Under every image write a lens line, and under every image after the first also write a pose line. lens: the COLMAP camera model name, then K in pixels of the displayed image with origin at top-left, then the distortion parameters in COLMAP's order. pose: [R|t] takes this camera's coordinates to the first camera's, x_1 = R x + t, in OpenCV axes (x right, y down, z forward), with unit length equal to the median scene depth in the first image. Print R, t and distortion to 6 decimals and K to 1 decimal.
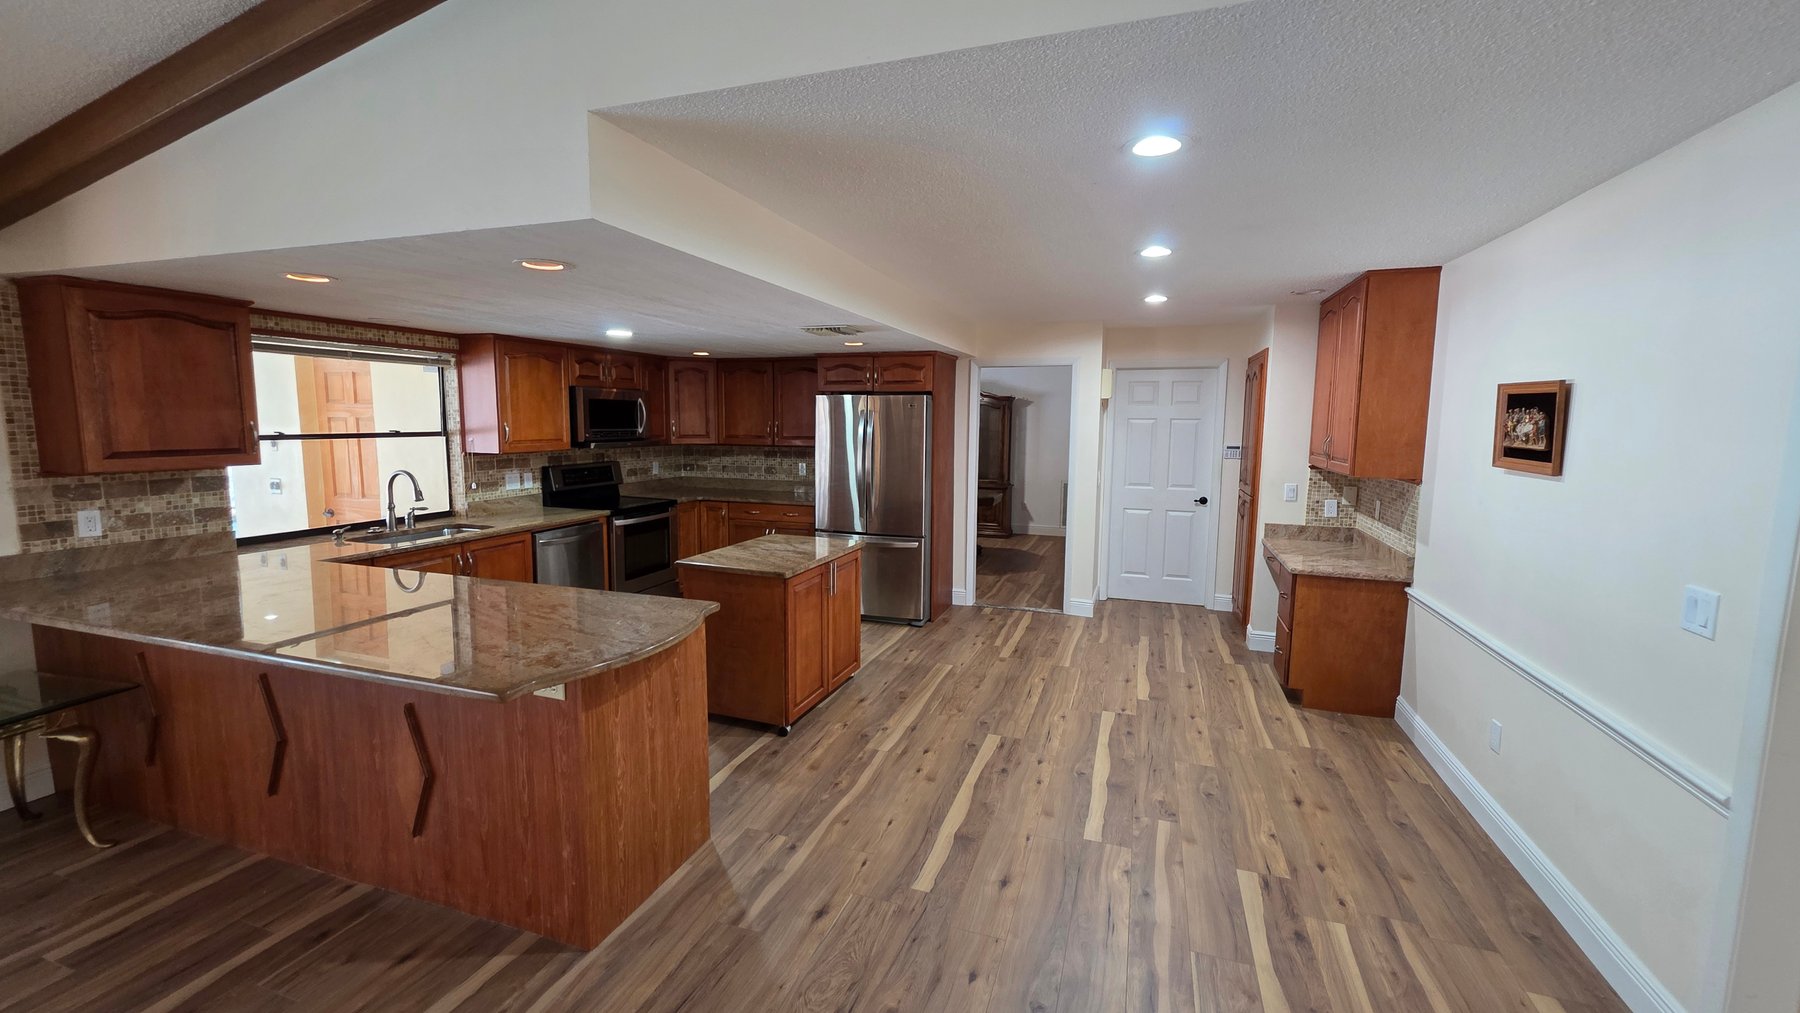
lens RADIAL K [[716.5, 0, 899.4], [0, 716.5, 498.6], [0, 0, 1]] dist [0.001851, -0.000089]
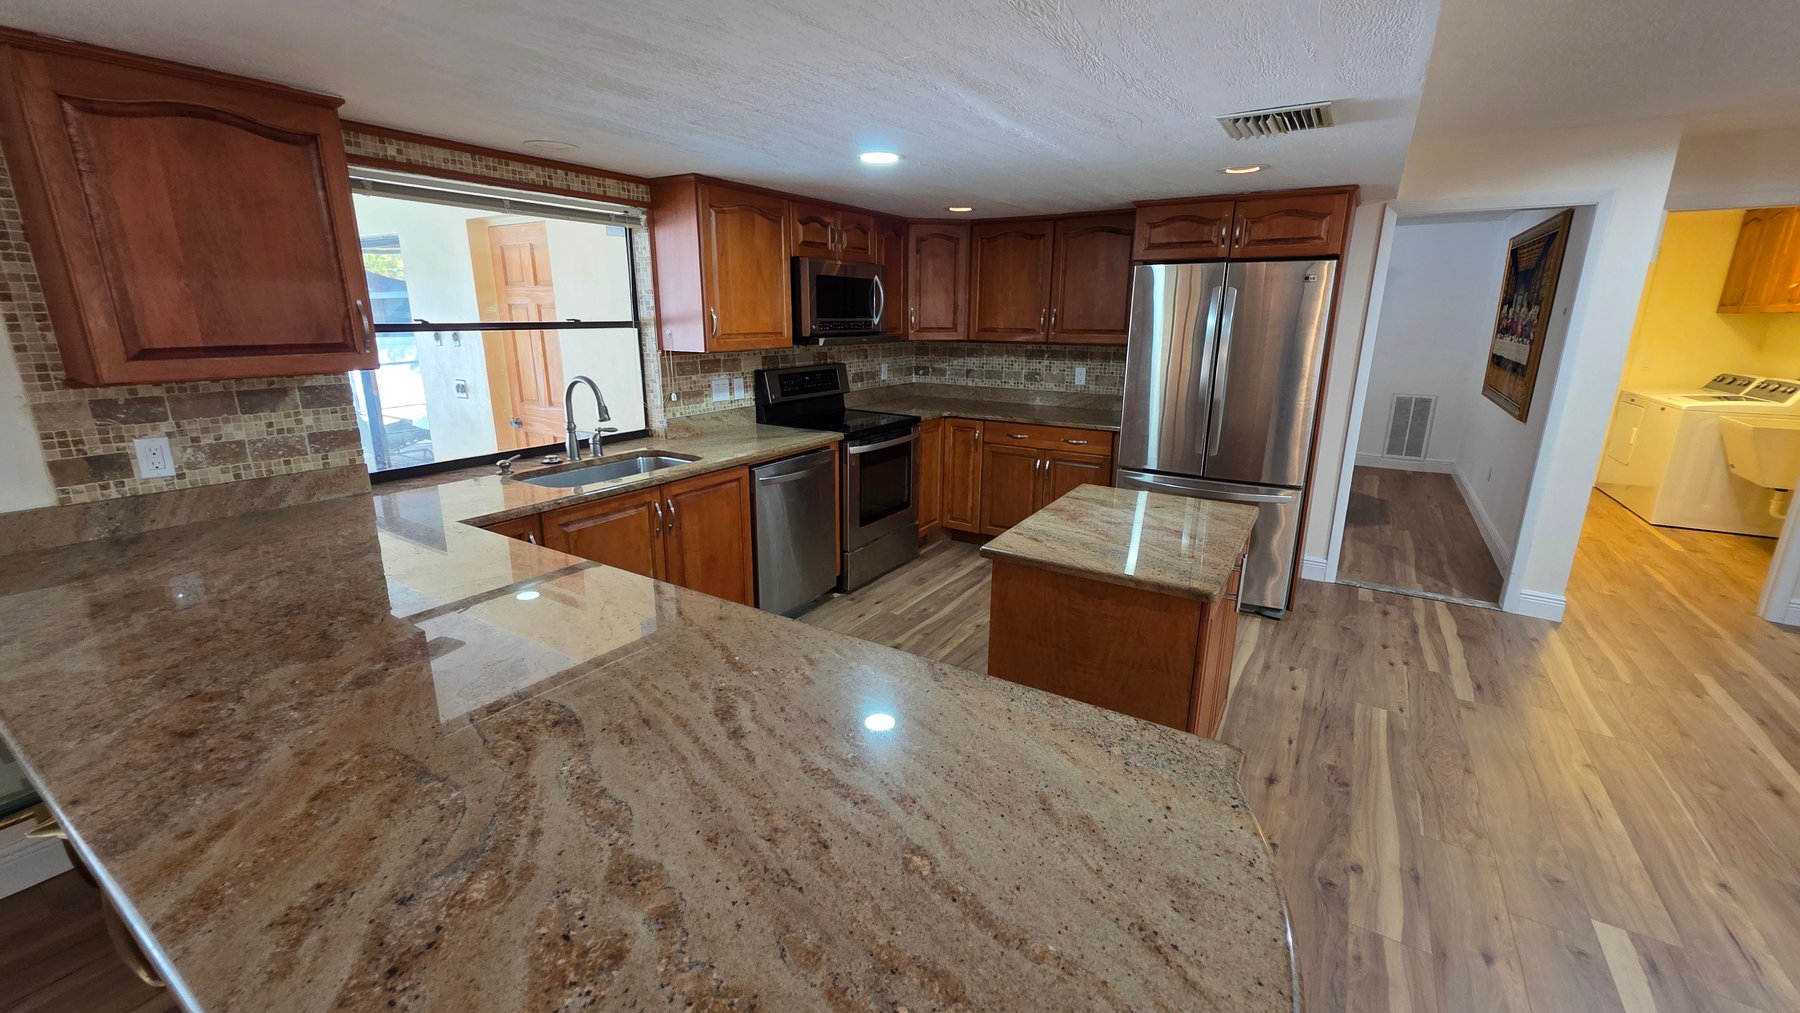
lens RADIAL K [[713.9, 0, 900.1], [0, 713.9, 498.0], [0, 0, 1]] dist [0.003318, -0.000106]
pose [[0.973227, 0.053892, -0.223440, -0.205087], [-0.022020, 0.989514, 0.142750, -0.025548], [0.228790, -0.134008, 0.964208, 0.344109]]
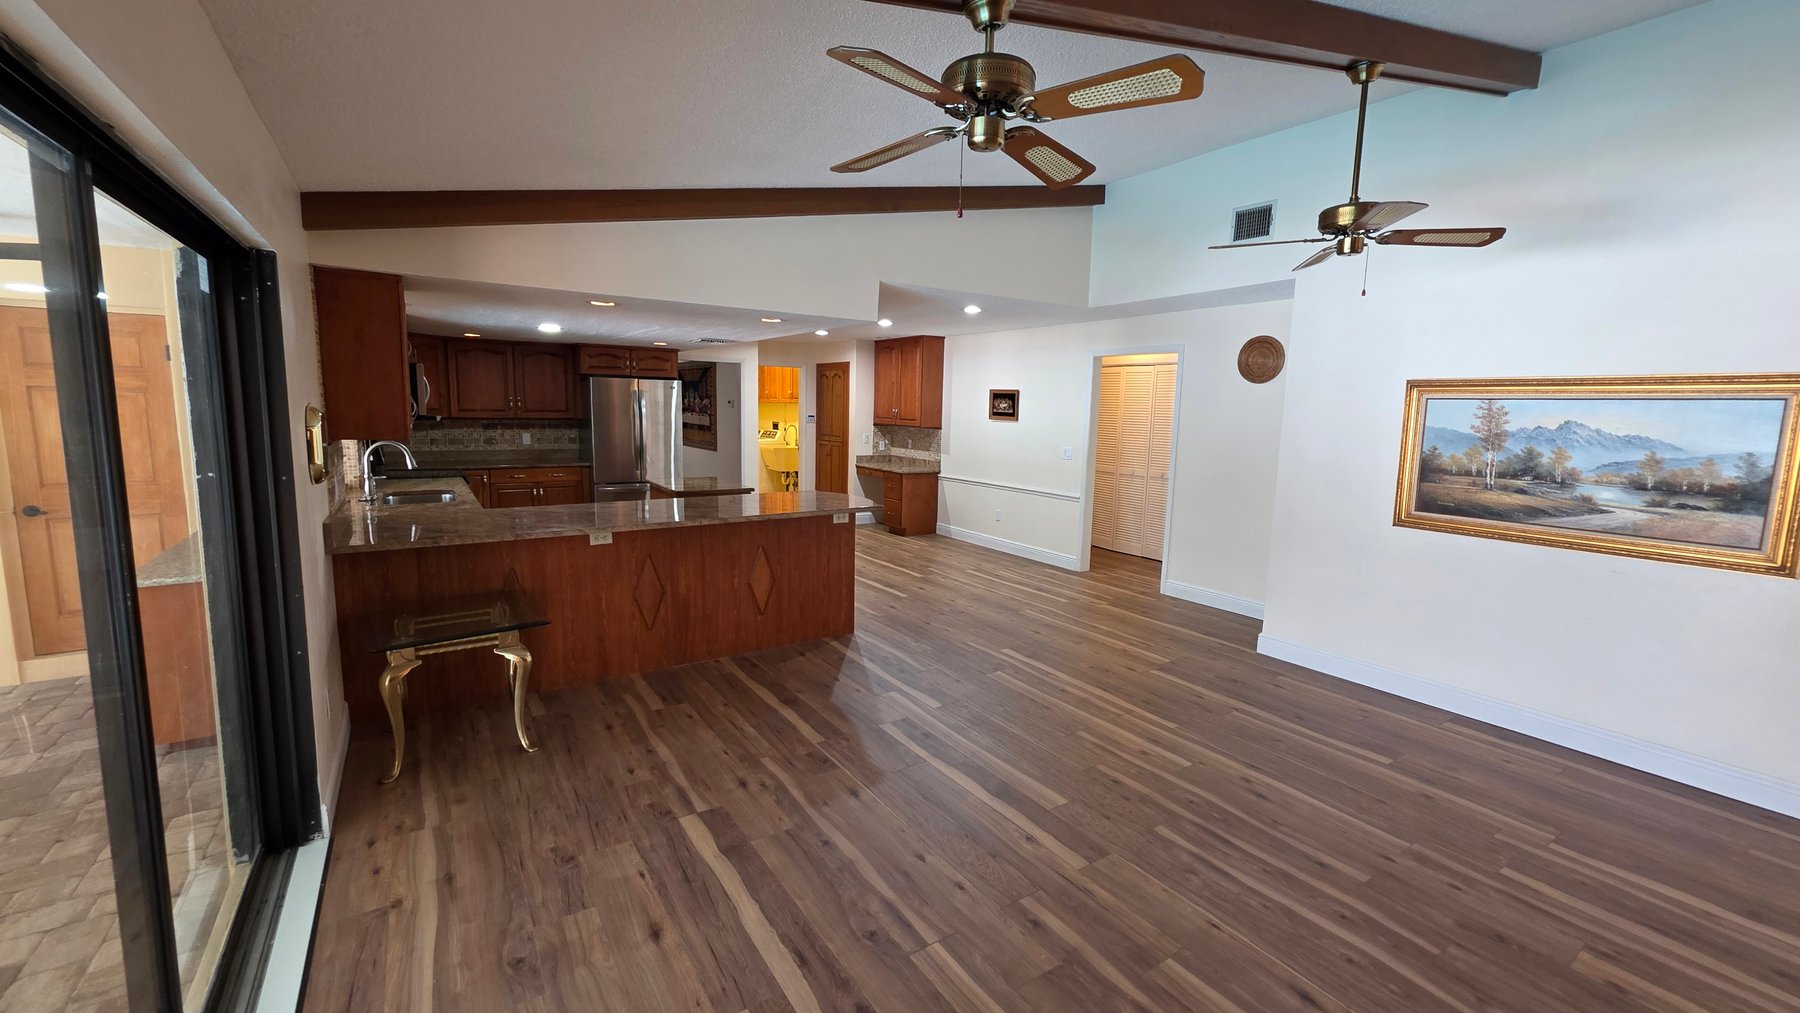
lens RADIAL K [[716.5, 0, 899.4], [0, 716.5, 498.6], [0, 0, 1]] dist [0.001851, -0.000089]
pose [[0.595076, -0.099485, 0.797488, -0.999686], [0.074094, 0.994874, 0.068820, 0.027313], [-0.800247, 0.018136, 0.599396, -0.233331]]
